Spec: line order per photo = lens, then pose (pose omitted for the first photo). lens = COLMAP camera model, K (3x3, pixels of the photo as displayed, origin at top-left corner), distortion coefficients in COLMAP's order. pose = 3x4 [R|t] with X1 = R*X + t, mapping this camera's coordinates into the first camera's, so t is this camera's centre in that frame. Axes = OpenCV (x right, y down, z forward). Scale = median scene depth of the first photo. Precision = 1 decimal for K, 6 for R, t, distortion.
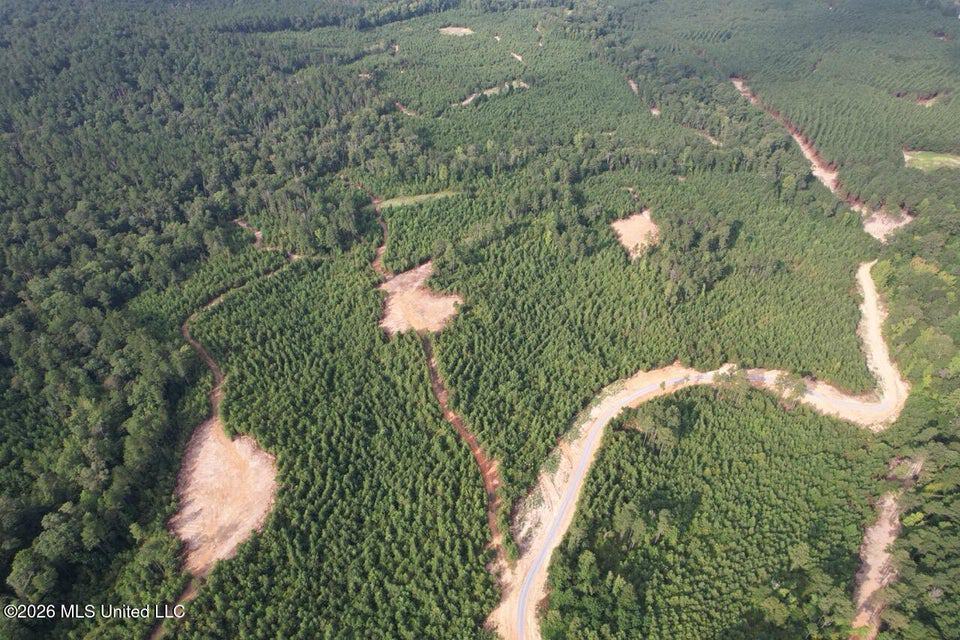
lens RADIAL K [[614.6, 0, 479.5], [0, 614.6, 324.7], [0, 0, 1]] dist [-0.072798, 0.066605]
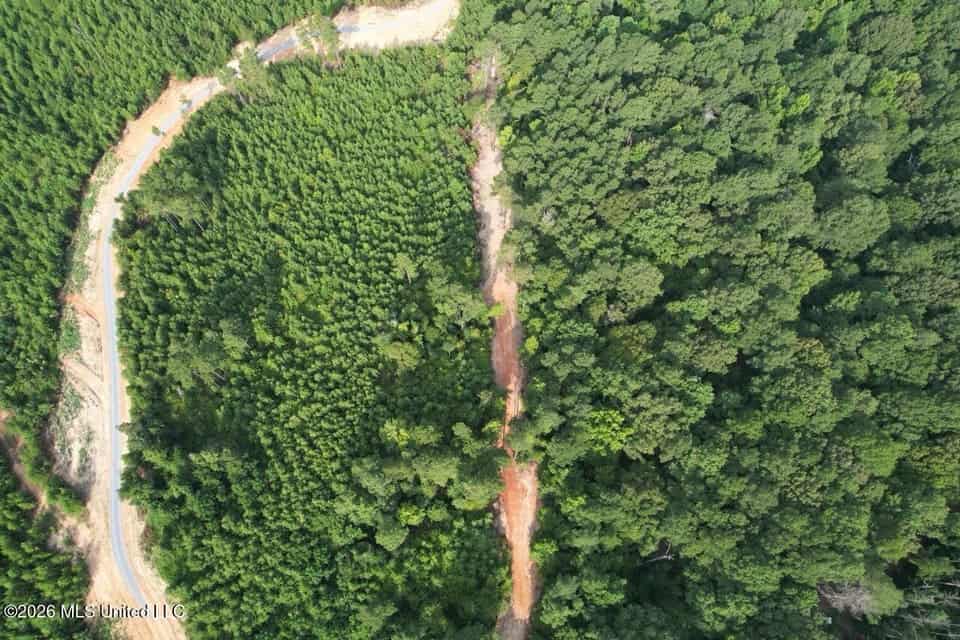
lens RADIAL K [[614.6, 0, 479.3], [0, 614.6, 324.6], [0, 0, 1]] dist [-0.072798, 0.066605]
pose [[0.756730, -0.604690, 0.248416, 0.276058], [0.409260, 0.734526, 0.541274, 0.042223], [-0.509771, -0.307932, 0.803313, 0.233317]]
